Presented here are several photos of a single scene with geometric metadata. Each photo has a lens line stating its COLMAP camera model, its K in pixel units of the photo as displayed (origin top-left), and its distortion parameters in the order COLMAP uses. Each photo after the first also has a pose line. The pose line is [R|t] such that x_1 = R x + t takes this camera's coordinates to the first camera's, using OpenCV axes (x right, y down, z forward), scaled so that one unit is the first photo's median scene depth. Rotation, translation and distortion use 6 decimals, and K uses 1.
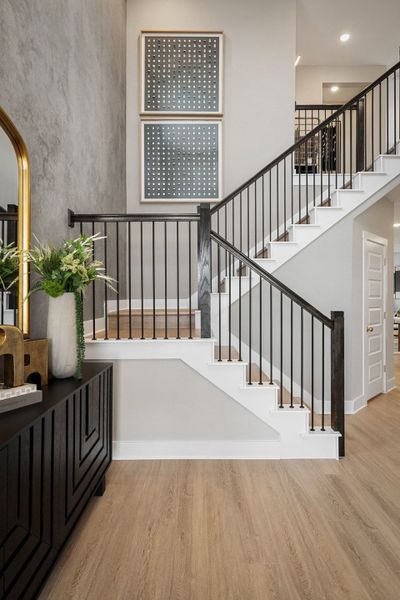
lens RADIAL K [[343.8, 0, 200.0], [0, 343.8, 300.0], [0, 0, 1]] dist [0.000323, -0.000819]
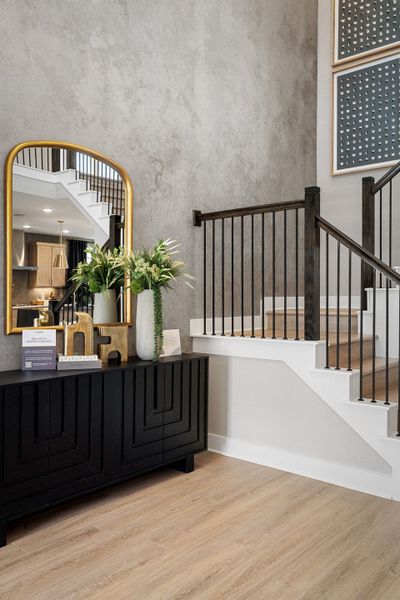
lens RADIAL K [[498.2, 0, 199.7], [0, 498.2, 301.2], [0, 0, 1]] dist [-0.006342, -0.000298]
pose [[0.754647, 0.010850, -0.656042, 0.631963], [-0.006673, 0.999938, 0.008863, 0.002014], [0.656097, -0.002311, 0.754673, -0.142478]]
